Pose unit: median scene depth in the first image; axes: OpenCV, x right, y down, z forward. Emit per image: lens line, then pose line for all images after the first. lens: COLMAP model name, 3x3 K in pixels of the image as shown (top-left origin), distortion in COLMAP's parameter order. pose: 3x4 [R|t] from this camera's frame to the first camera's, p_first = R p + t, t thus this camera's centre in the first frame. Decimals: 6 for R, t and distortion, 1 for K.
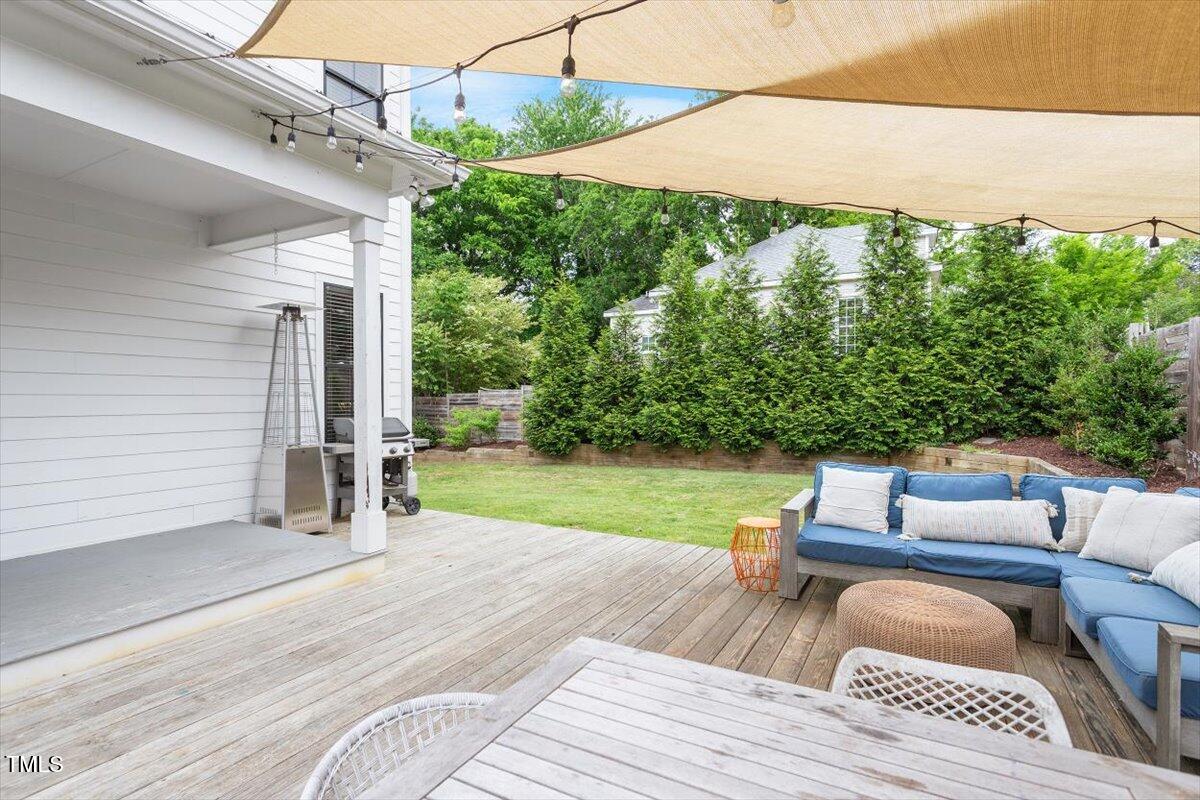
lens RADIAL K [[573.5, 0, 607.5], [0, 573.5, 398.3], [0, 0, 1]] dist [-0.012915, -0.000264]
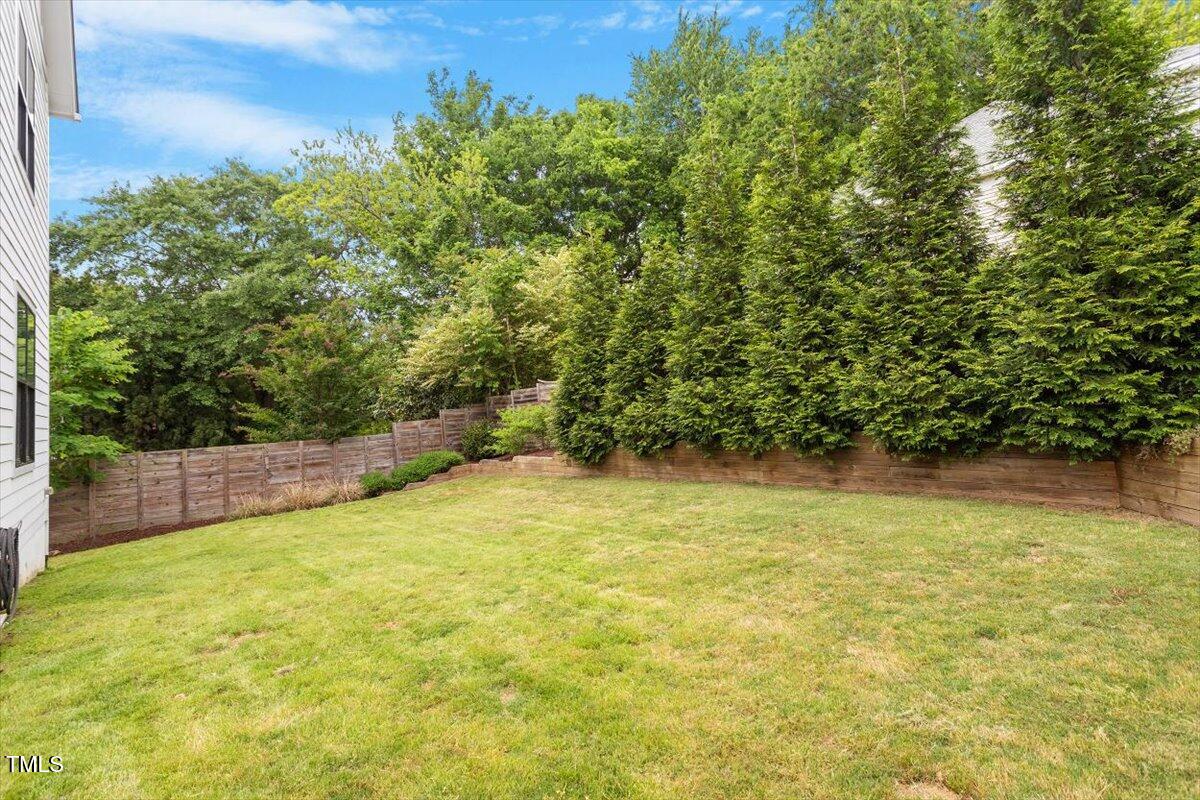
lens RADIAL K [[594.3, 0, 604.6], [0, 594.3, 340.5], [0, 0, 1]] dist [-0.001367, 0.000283]
pose [[0.923553, -0.104434, -0.368975, 0.277388], [0.072846, 0.992460, -0.098569, 0.023364], [0.376487, 0.064155, 0.924198, 0.372296]]
